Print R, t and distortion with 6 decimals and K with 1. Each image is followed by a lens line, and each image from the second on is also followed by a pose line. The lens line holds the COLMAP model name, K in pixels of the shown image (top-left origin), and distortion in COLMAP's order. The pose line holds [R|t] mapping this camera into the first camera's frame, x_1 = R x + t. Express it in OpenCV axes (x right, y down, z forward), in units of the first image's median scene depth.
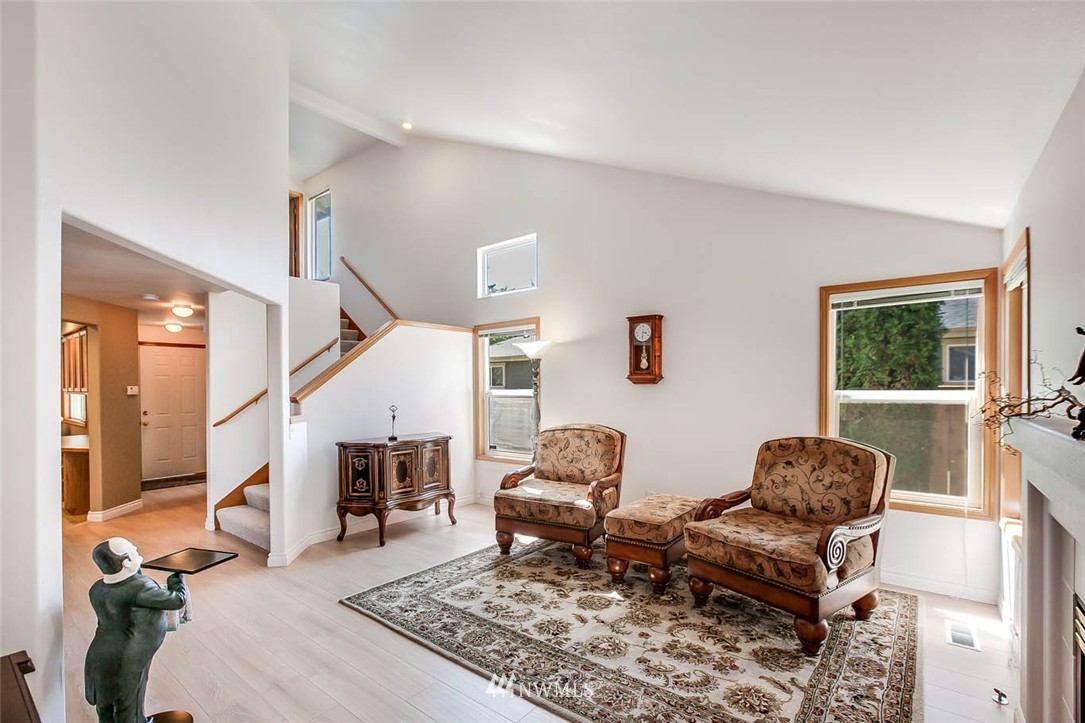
lens RADIAL K [[498.3, 0, 537.1], [0, 498.3, 381.4], [0, 0, 1]] dist [-0.028742, 0.000768]
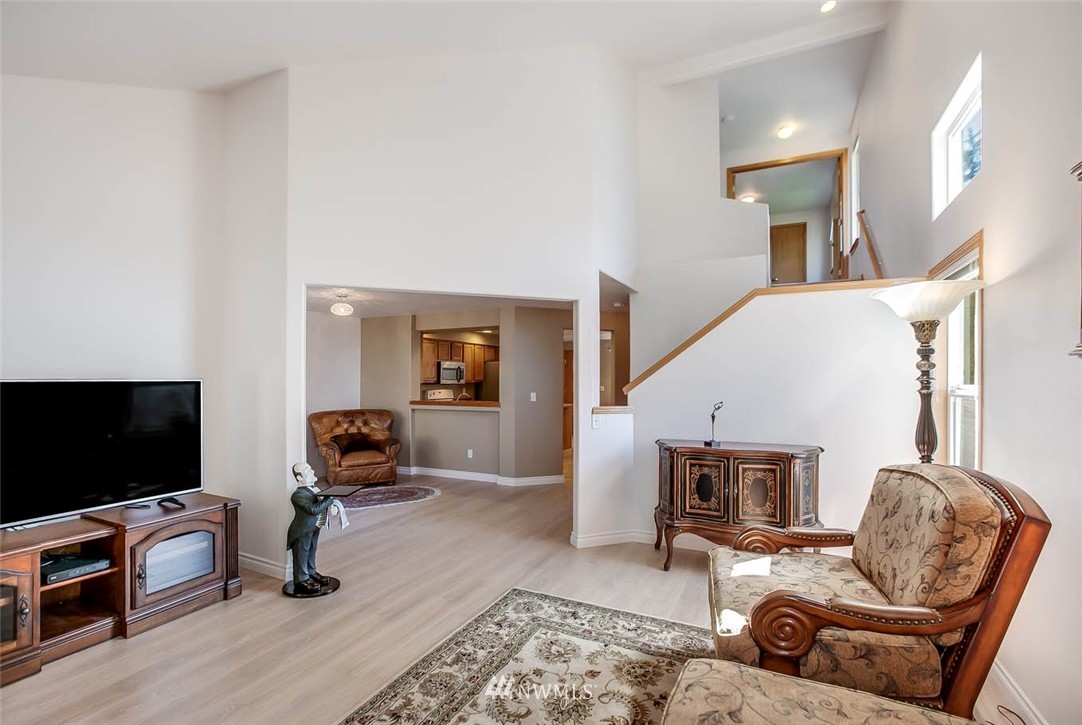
lens RADIAL K [[493.5, 0, 539.2], [0, 493.5, 377.0], [0, 0, 1]] dist [-0.031886, 0.000040]
pose [[0.206204, -0.000305, -0.978509, 0.551600], [0.010206, 0.999946, 0.001839, 0.007940], [0.978456, -0.010366, 0.206196, 0.781561]]
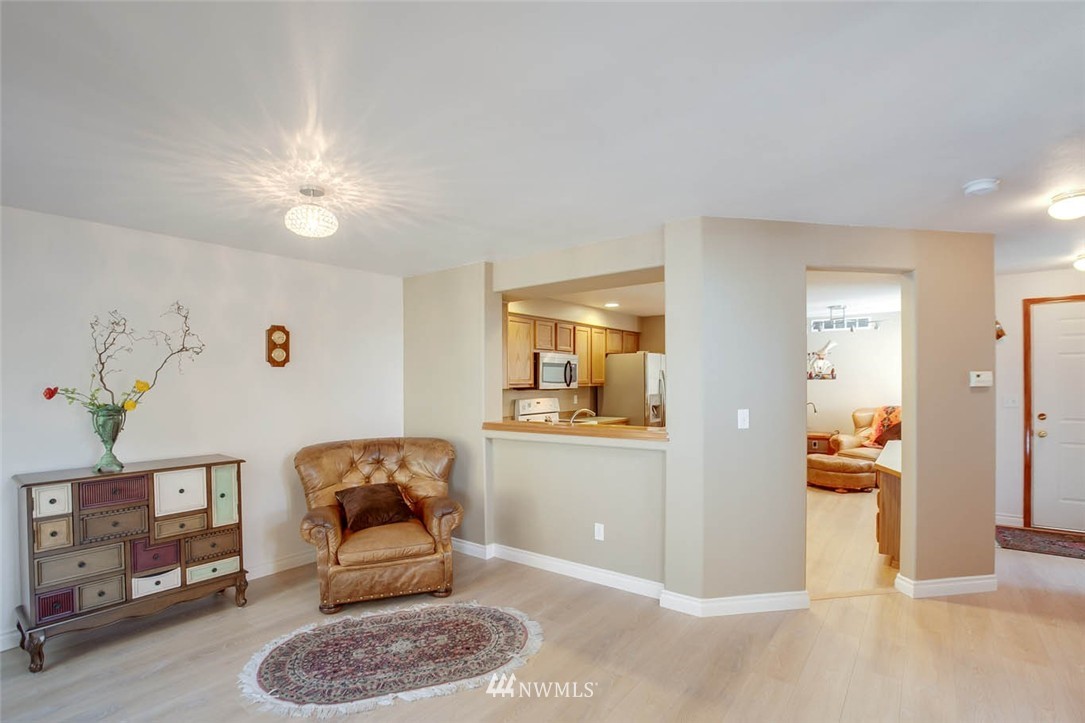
lens RADIAL K [[498.3, 0, 537.1], [0, 498.3, 381.4], [0, 0, 1]] dist [-0.028742, 0.000768]
pose [[0.004090, 0.001583, -0.999990, -0.433548], [0.021392, 0.999770, 0.001670, 0.014859], [0.999763, -0.021399, 0.004055, 0.793821]]
